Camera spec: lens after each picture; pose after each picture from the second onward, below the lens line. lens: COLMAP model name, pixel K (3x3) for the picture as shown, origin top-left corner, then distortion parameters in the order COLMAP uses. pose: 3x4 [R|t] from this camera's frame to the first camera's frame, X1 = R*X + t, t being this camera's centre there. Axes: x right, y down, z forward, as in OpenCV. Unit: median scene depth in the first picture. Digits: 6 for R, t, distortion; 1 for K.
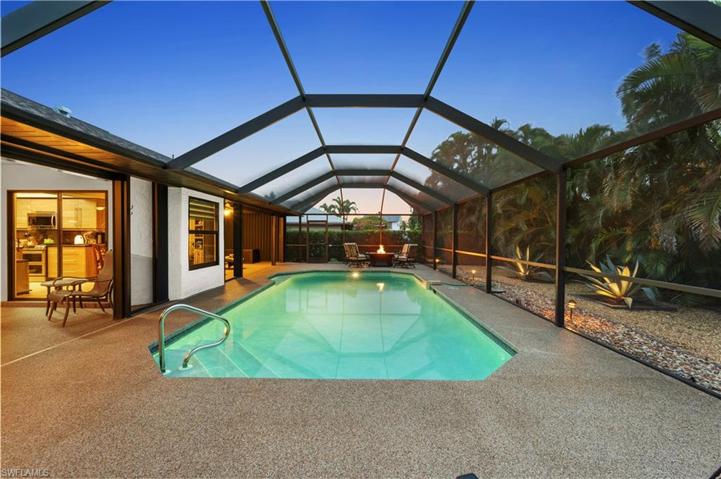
lens RADIAL K [[292.9, 0, 361.7], [0, 292.9, 237.4], [0, 0, 1]] dist [0.001952, 0.000148]
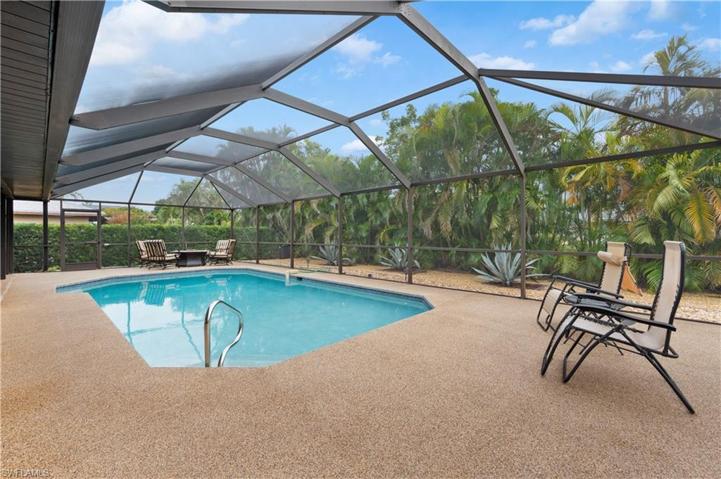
lens RADIAL K [[306.4, 0, 360.5], [0, 306.4, 239.5], [0, 0, 1]] dist [0.003199, 0.000083]
pose [[0.687692, -0.031758, 0.725307, -0.256574], [0.015444, 0.999457, 0.029119, 0.002046], [-0.725838, -0.008823, 0.687809, 0.012380]]
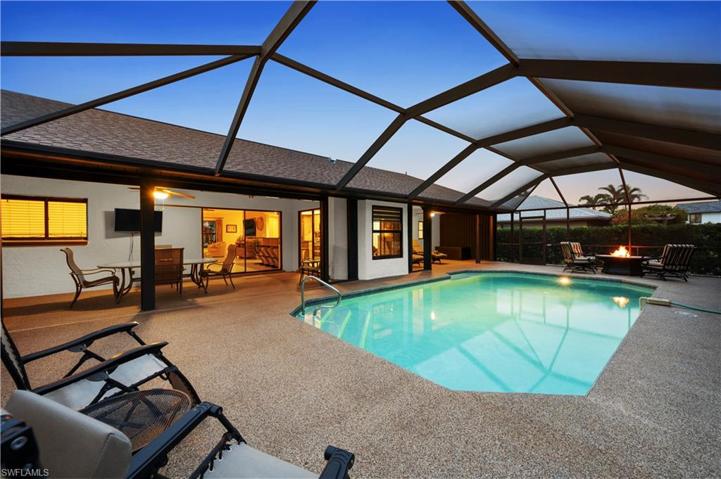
lens RADIAL K [[283.6, 0, 360.5], [0, 283.6, 239.5], [0, 0, 1]] dist [-0.000497, 0.000045]
pose [[0.652259, 0.000413, -0.757996, 0.181442], [0.004624, 0.999979, 0.004525, 0.005542], [0.757982, -0.006456, 0.652244, 0.048269]]
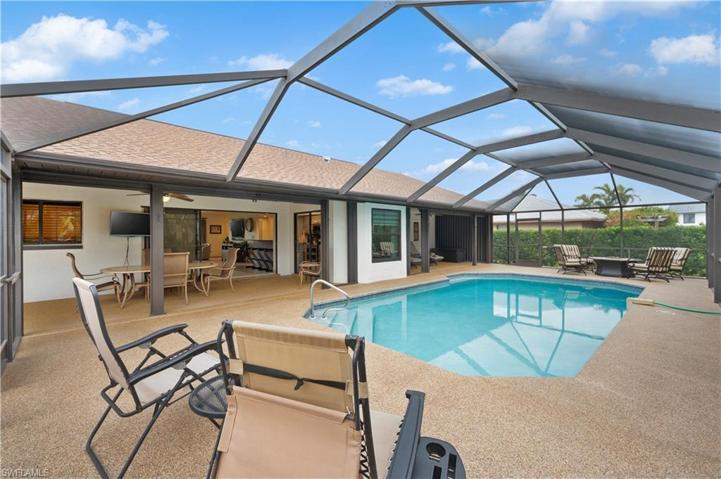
lens RADIAL K [[306.4, 0, 360.5], [0, 306.4, 239.5], [0, 0, 1]] dist [0.003199, 0.000083]
pose [[0.686743, -0.000063, -0.726901, 0.196559], [0.005338, 0.999973, 0.004957, -0.001993], [0.726881, -0.007285, 0.686725, -0.005189]]
